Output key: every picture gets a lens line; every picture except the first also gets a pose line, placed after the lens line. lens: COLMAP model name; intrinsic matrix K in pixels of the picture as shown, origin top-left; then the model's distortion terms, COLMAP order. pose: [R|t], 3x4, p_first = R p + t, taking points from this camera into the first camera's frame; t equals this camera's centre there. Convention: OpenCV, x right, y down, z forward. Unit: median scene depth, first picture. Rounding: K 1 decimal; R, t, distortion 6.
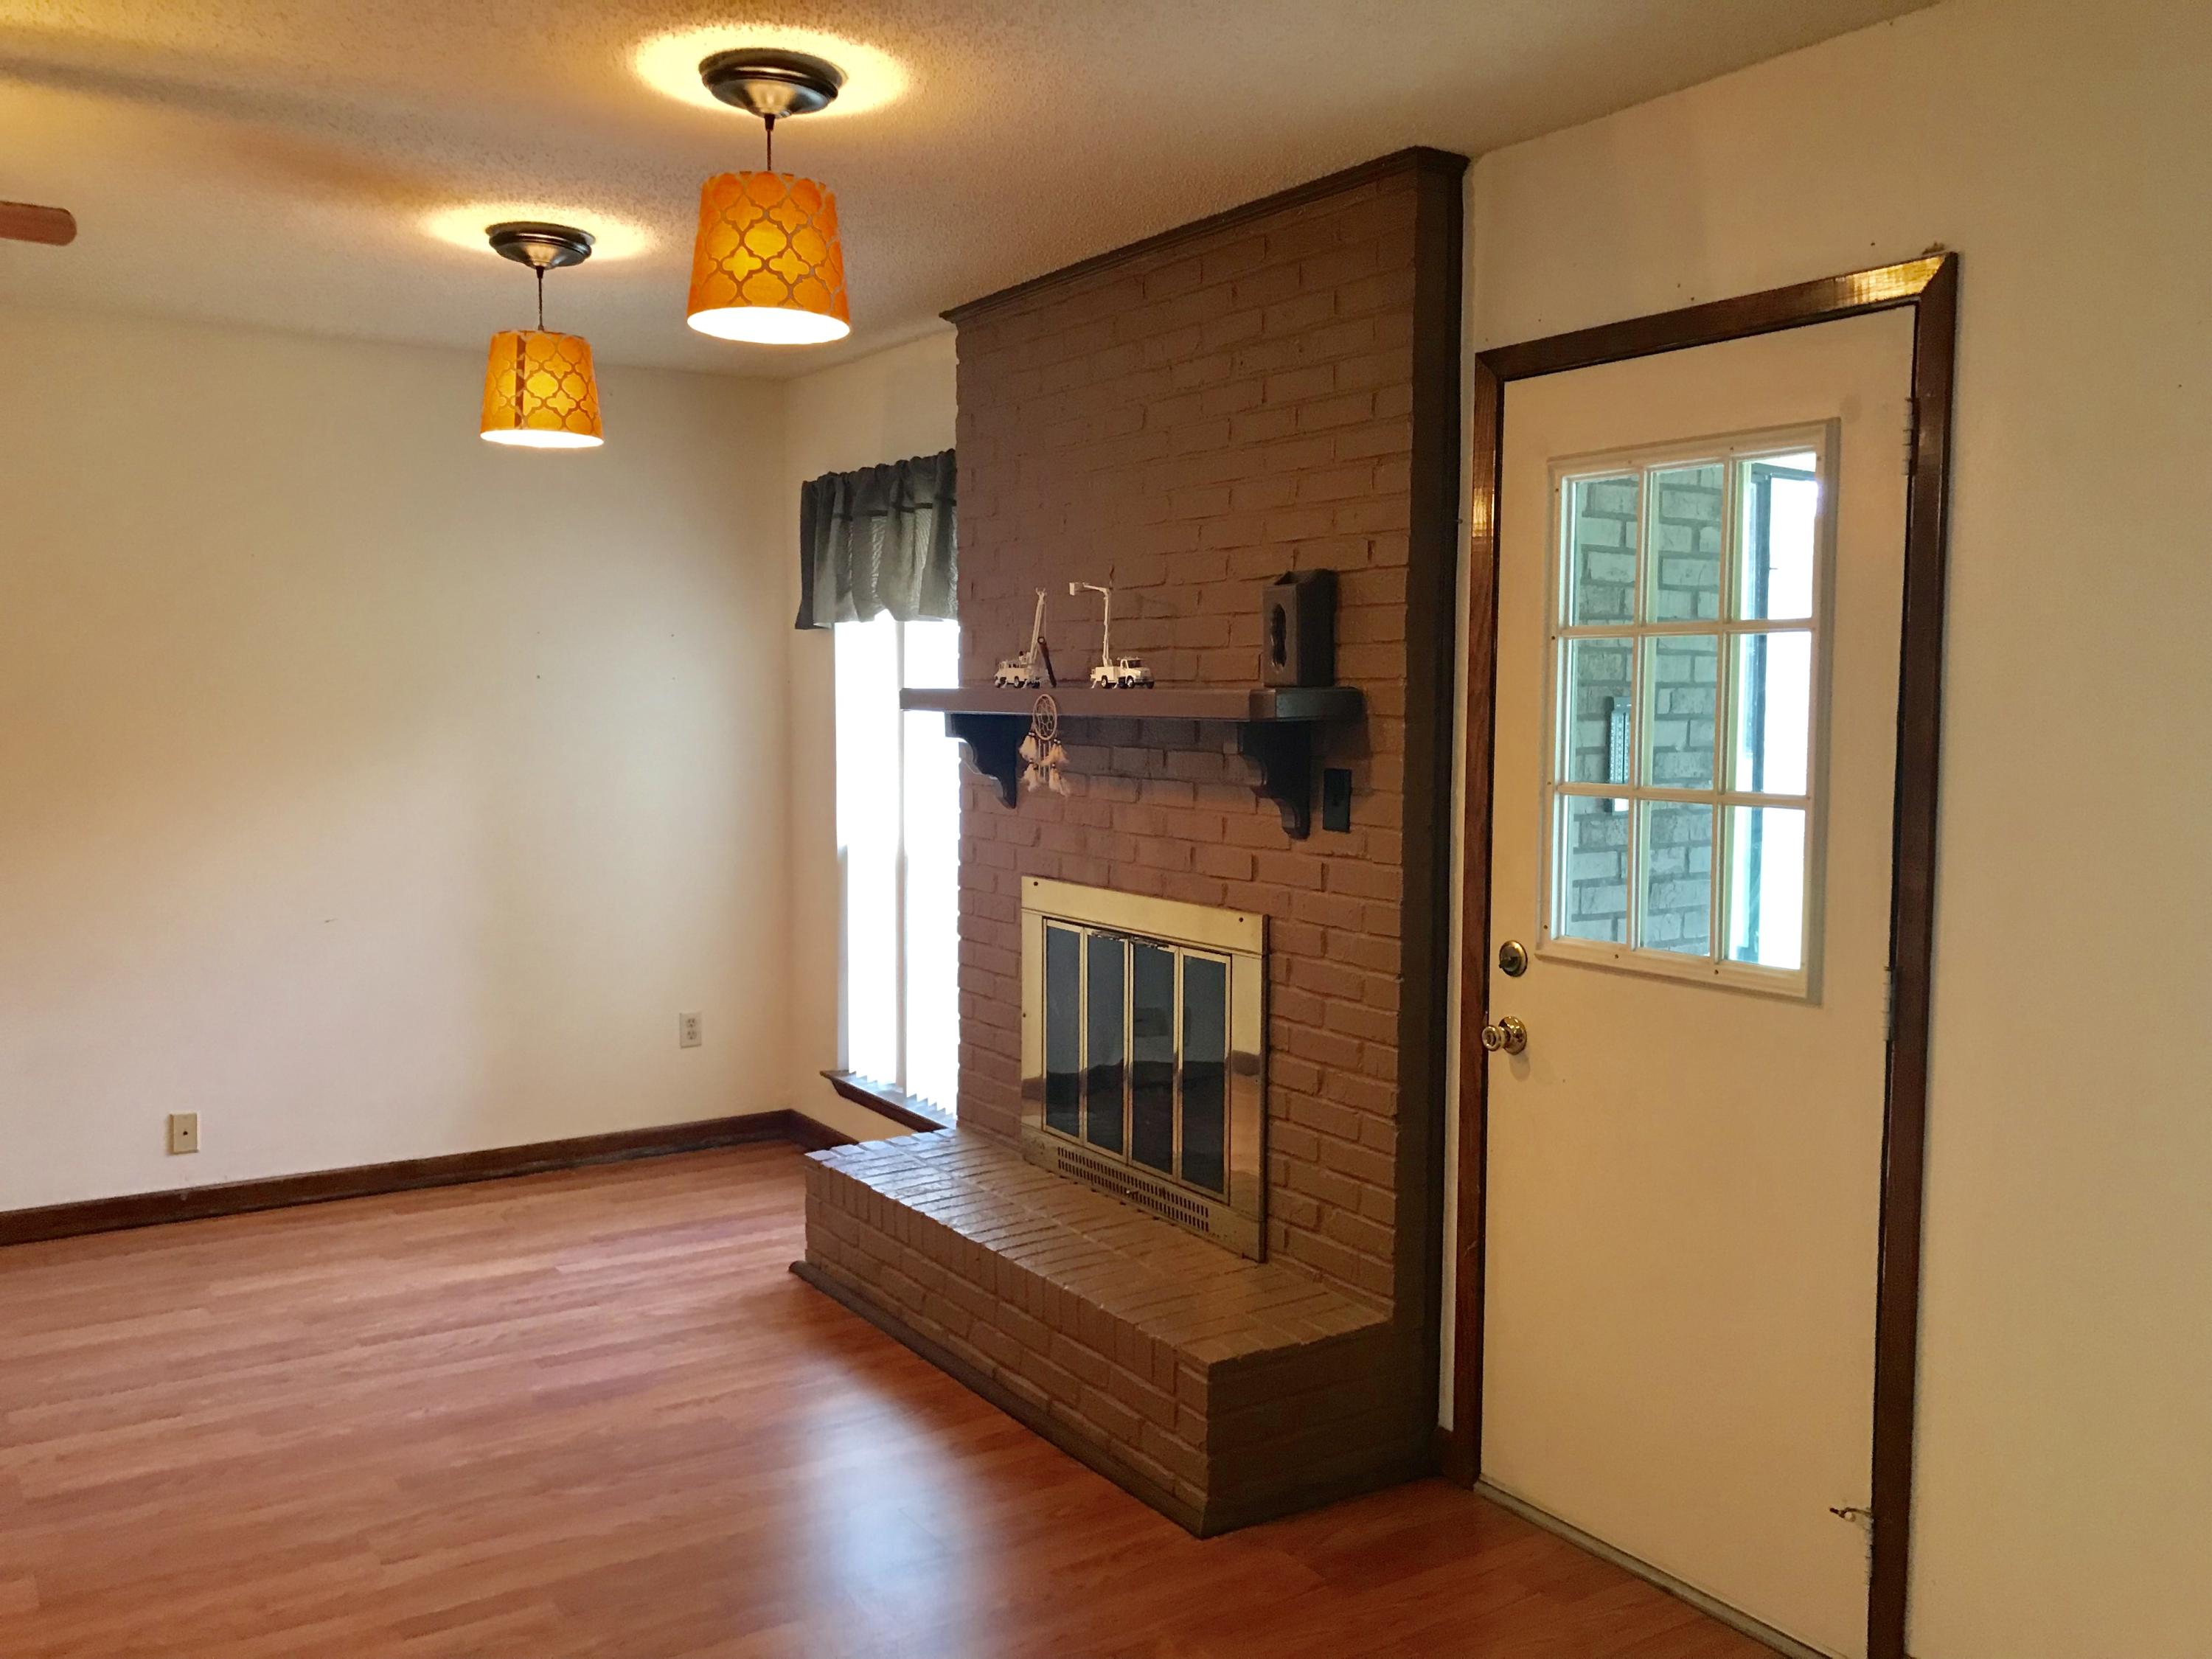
lens RADIAL K [[1819.5, 0, 1106.1], [0, 1819.5, 831.7], [0, 0, 1]] dist [0.009642, 0.000282]
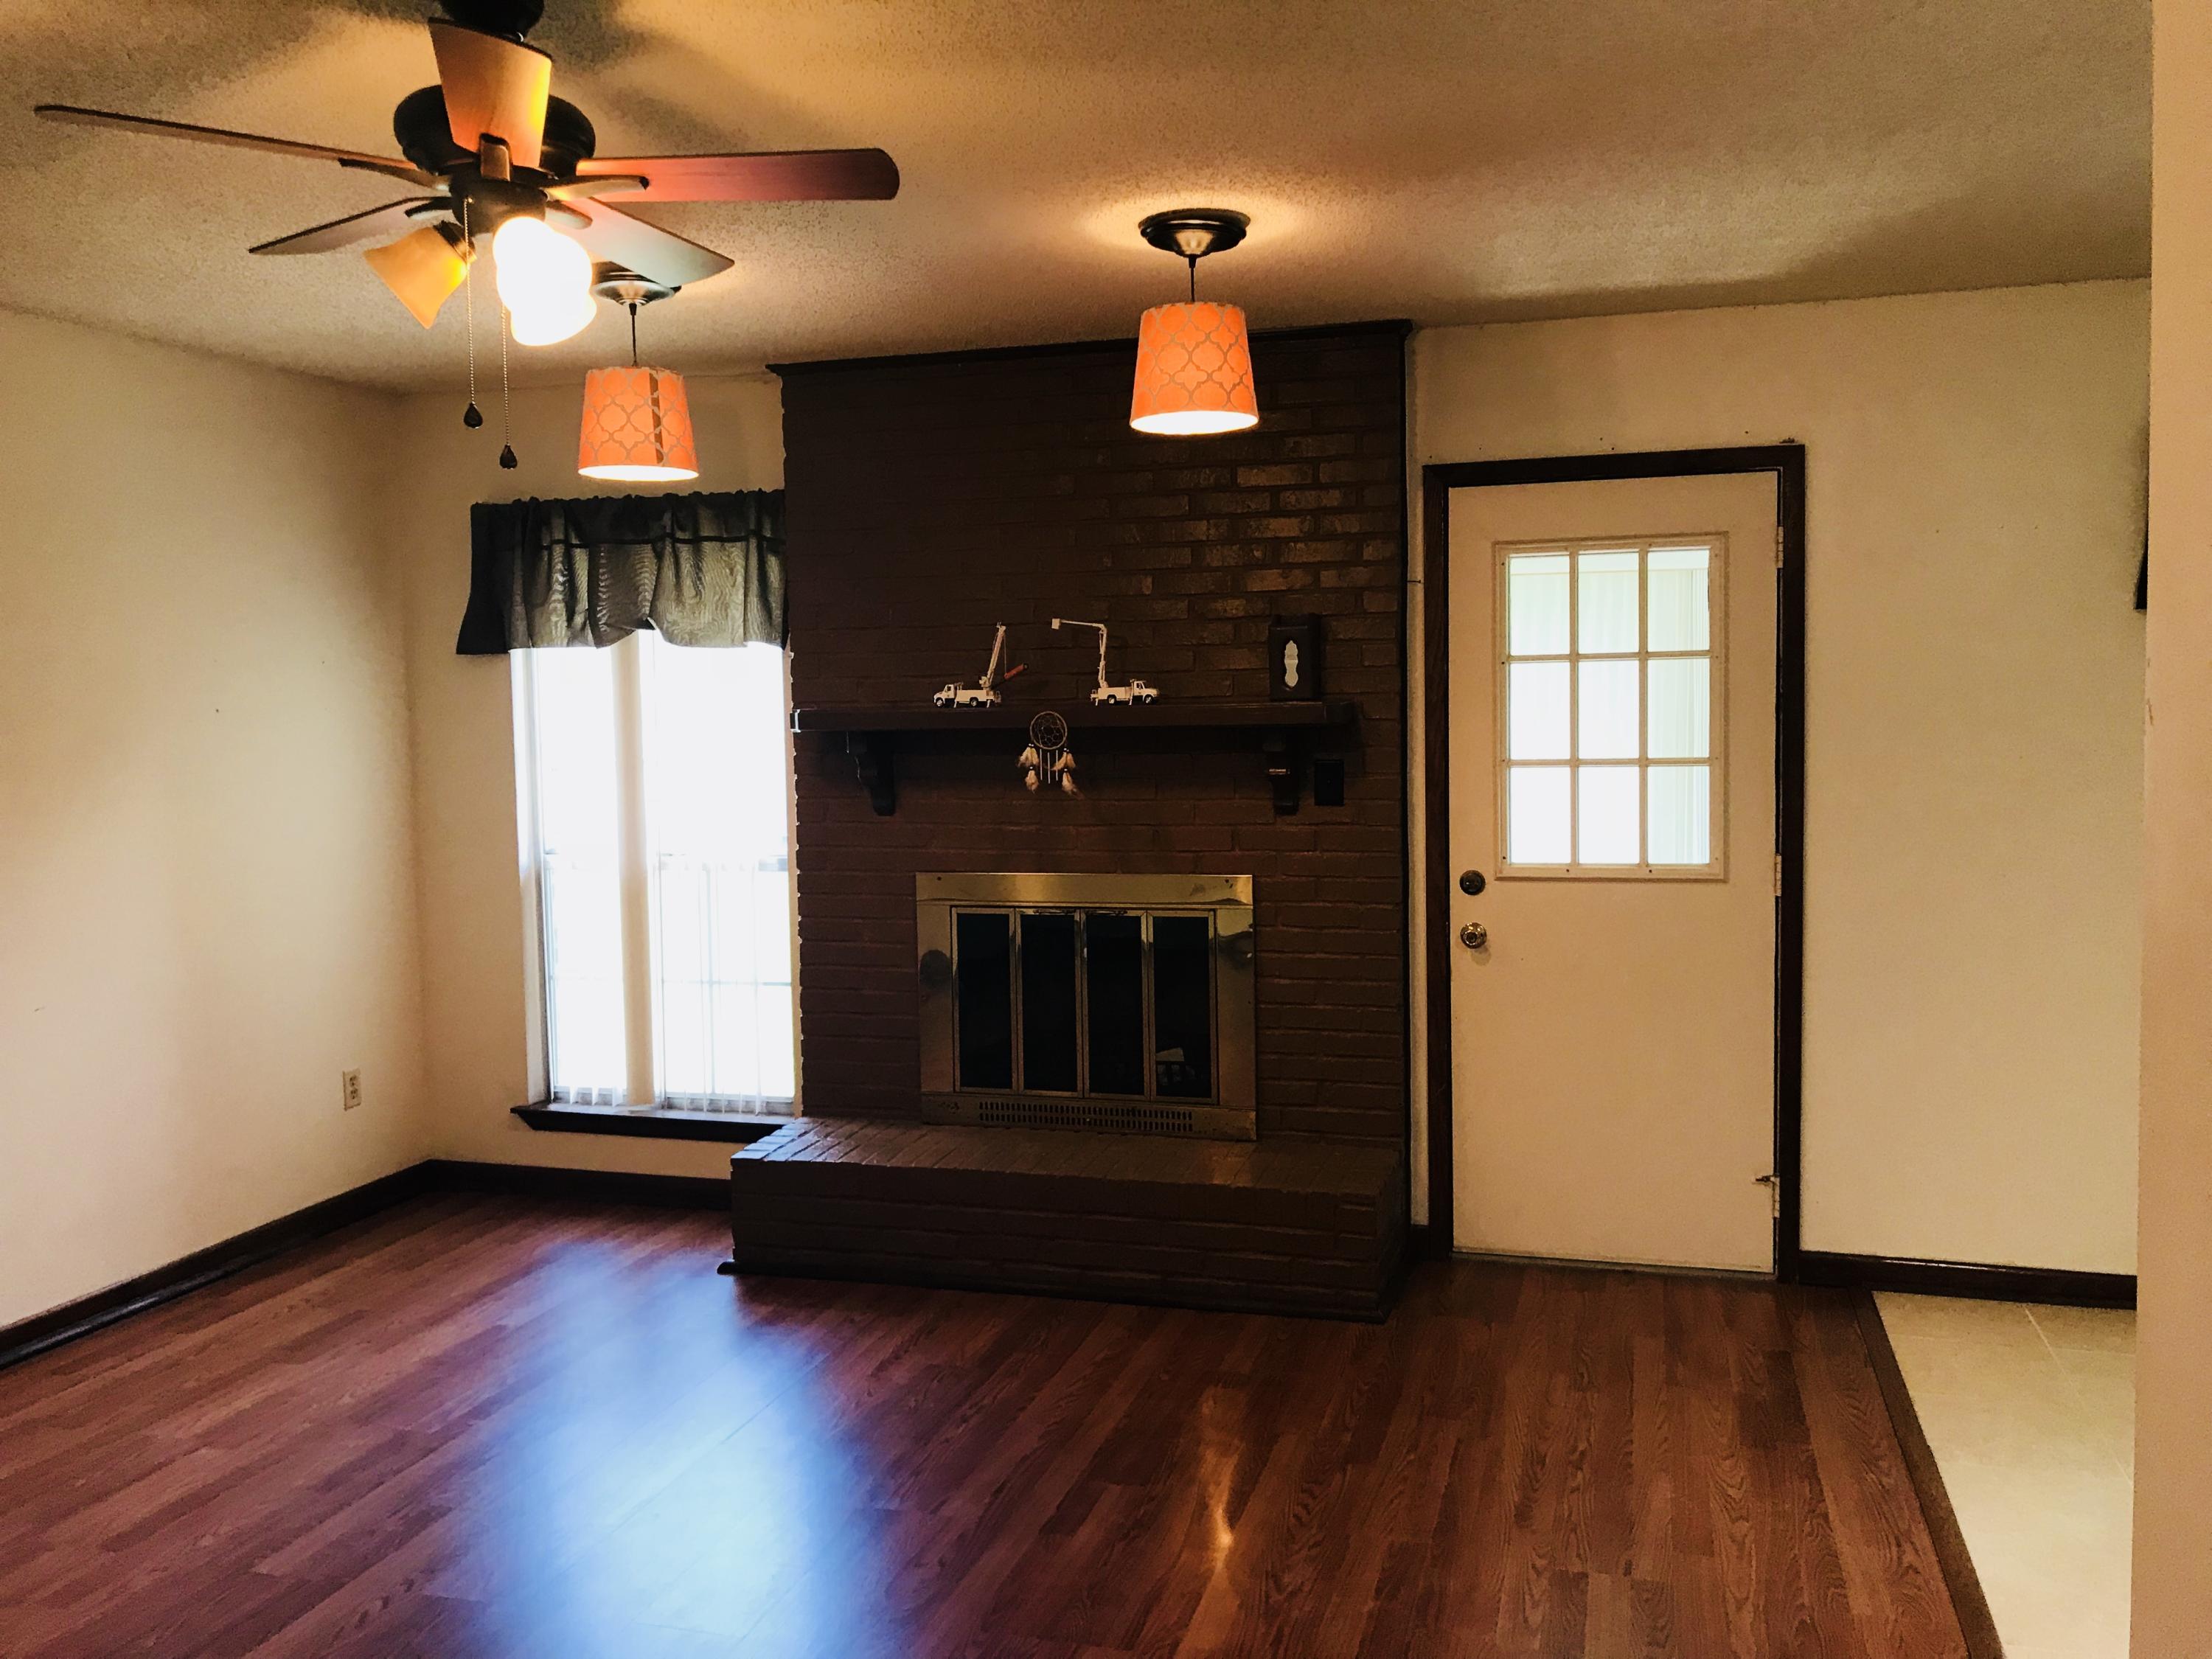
lens RADIAL K [[1819.5, 0, 1107.3], [0, 1819.5, 824.2], [0, 0, 1]] dist [0.009642, 0.000282]
pose [[0.759222, -0.064724, 0.647606, -0.800127], [0.071905, 0.997293, 0.015376, -0.017388], [-0.646848, 0.034892, 0.761820, 0.065689]]
